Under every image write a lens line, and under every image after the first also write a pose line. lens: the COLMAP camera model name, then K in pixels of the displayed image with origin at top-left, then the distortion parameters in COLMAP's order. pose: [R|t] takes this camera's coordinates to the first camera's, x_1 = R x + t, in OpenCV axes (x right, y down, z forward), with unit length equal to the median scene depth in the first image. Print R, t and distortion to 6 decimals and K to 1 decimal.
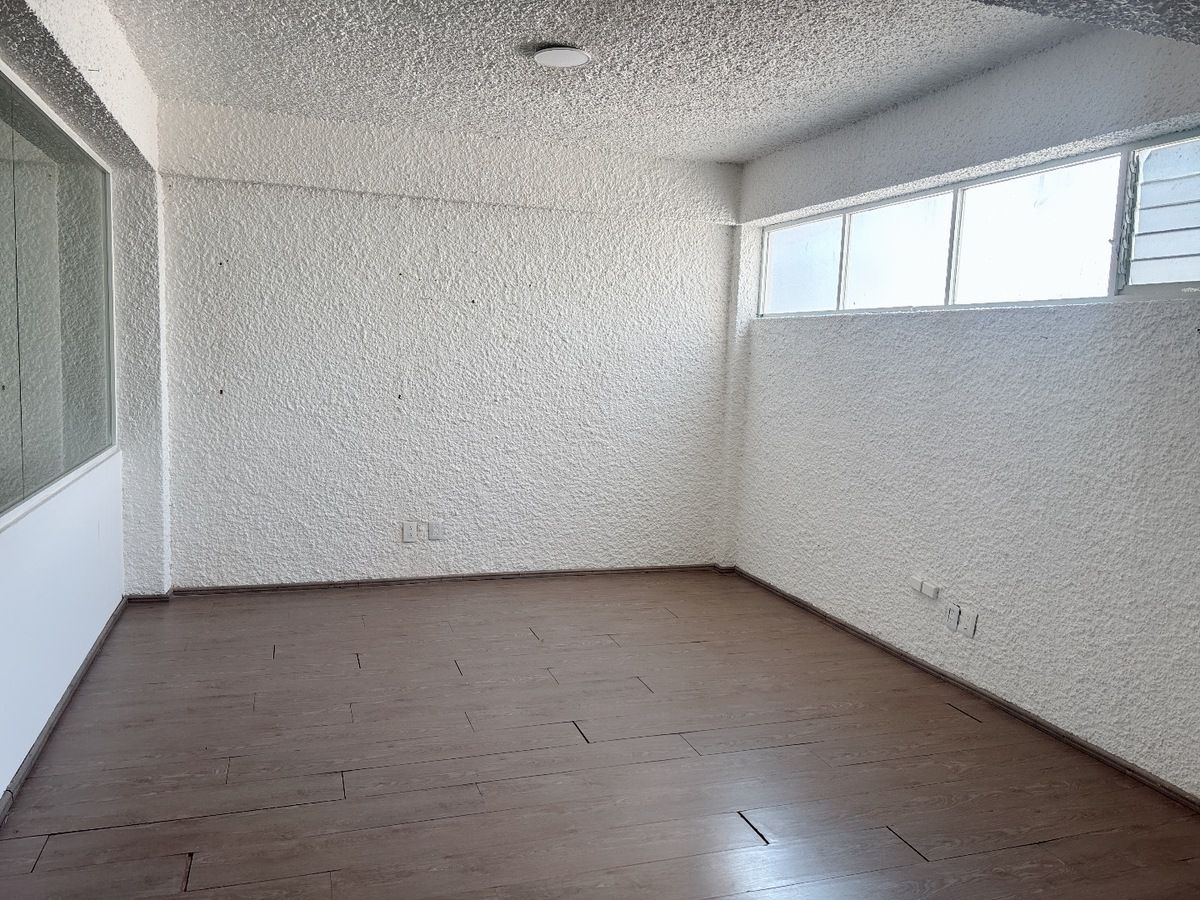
lens RADIAL K [[904.1, 0, 600.0], [0, 904.1, 450.0], [0, 0, 1]] dist [-0.002809, -0.002976]
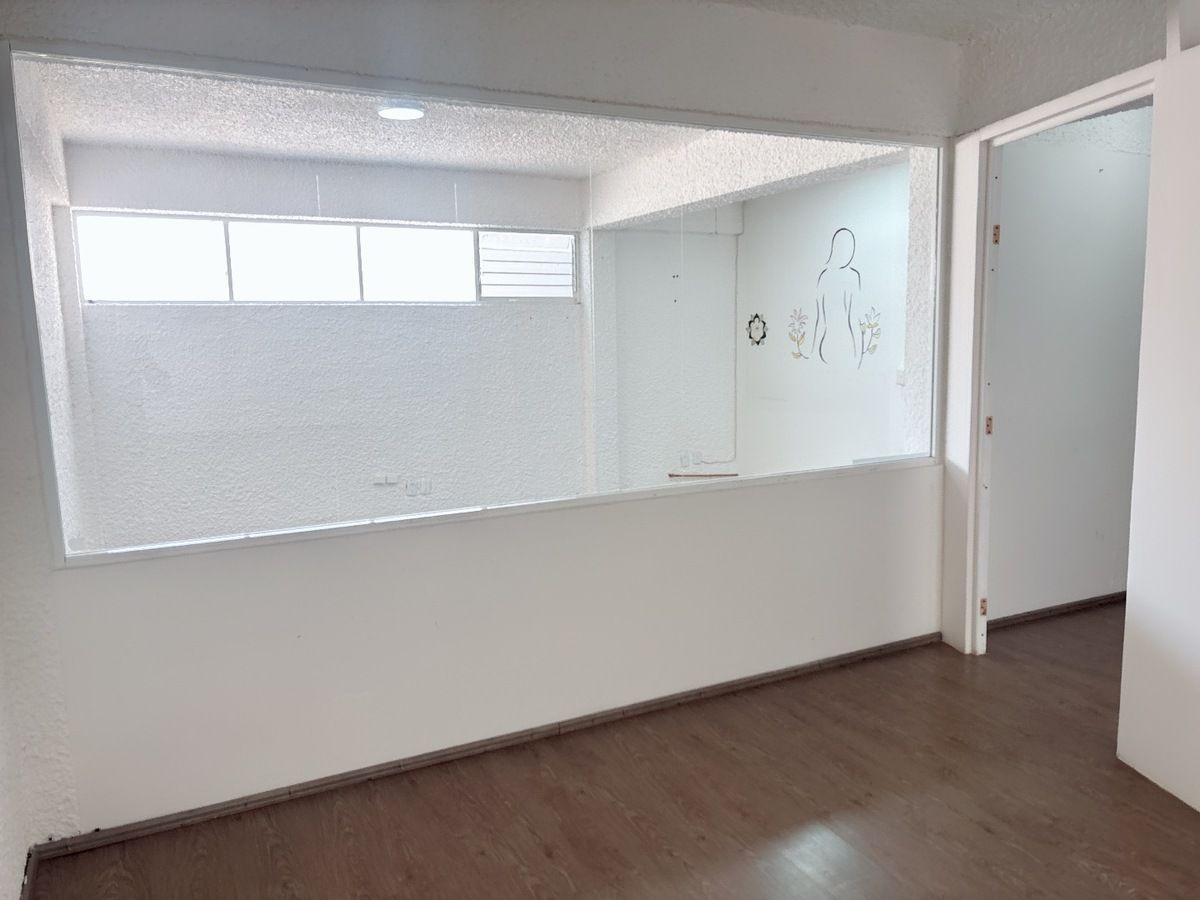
lens RADIAL K [[924.8, 0, 600.0], [0, 924.8, 450.0], [0, 0, 1]] dist [0.051624, 0.000808]
pose [[-0.158458, -0.158955, 0.974487, -1.321279], [0.120919, 0.976403, 0.178930, -0.150072], [-0.979933, 0.146187, -0.135498, 0.869650]]
